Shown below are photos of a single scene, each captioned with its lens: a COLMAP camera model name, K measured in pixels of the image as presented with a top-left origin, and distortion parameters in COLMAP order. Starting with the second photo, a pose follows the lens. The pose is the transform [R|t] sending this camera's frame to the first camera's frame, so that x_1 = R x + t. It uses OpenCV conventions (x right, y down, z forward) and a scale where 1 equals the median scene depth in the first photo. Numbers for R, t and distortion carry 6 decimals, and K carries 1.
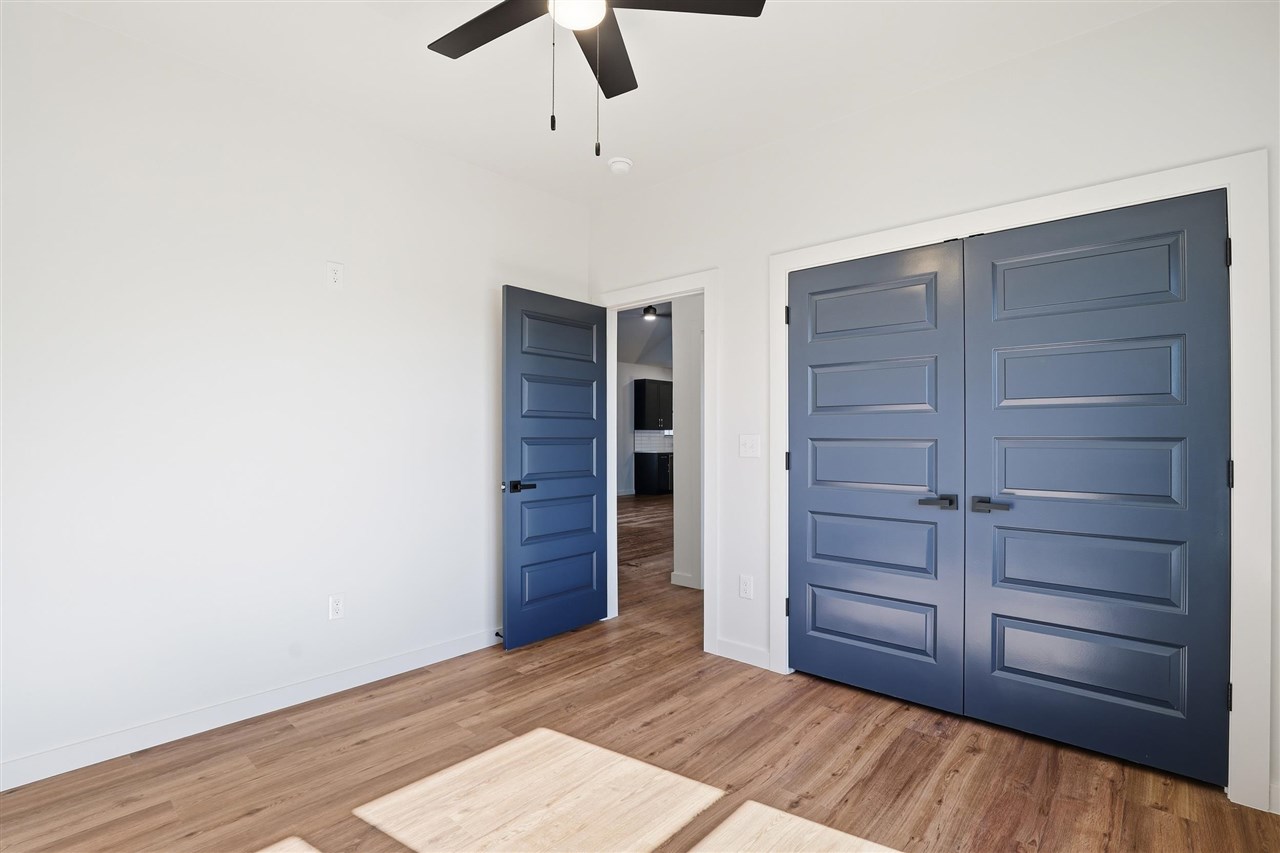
lens RADIAL K [[593.9, 0, 635.6], [0, 593.9, 438.4], [0, 0, 1]] dist [-0.033820, 0.004692]
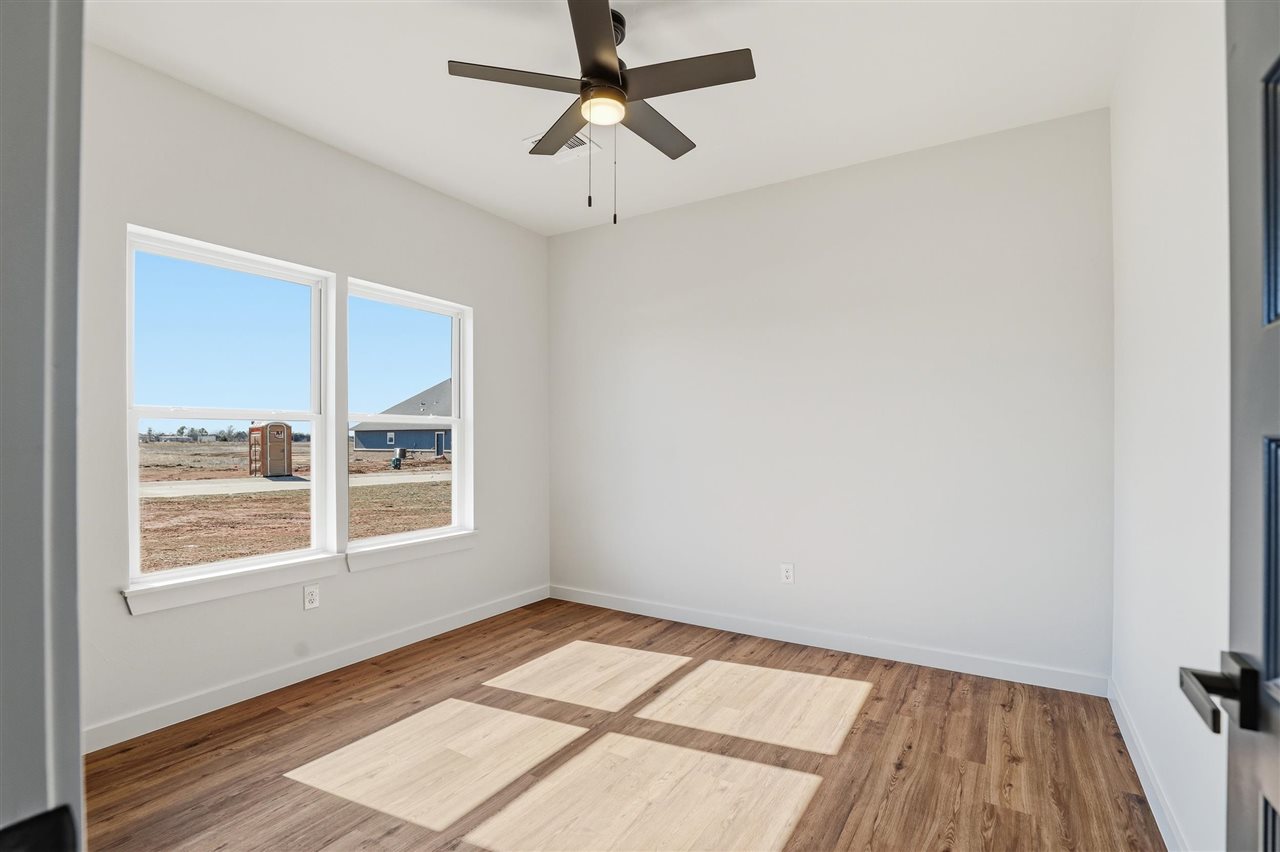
lens RADIAL K [[593.9, 0, 635.6], [0, 593.9, 437.9], [0, 0, 1]] dist [-0.033820, 0.004692]
pose [[-0.985950, 0.002081, -0.167030, 0.041172], [0.002004, 0.999998, 0.000631, -0.004139], [0.167031, 0.000288, -0.985952, 1.954333]]
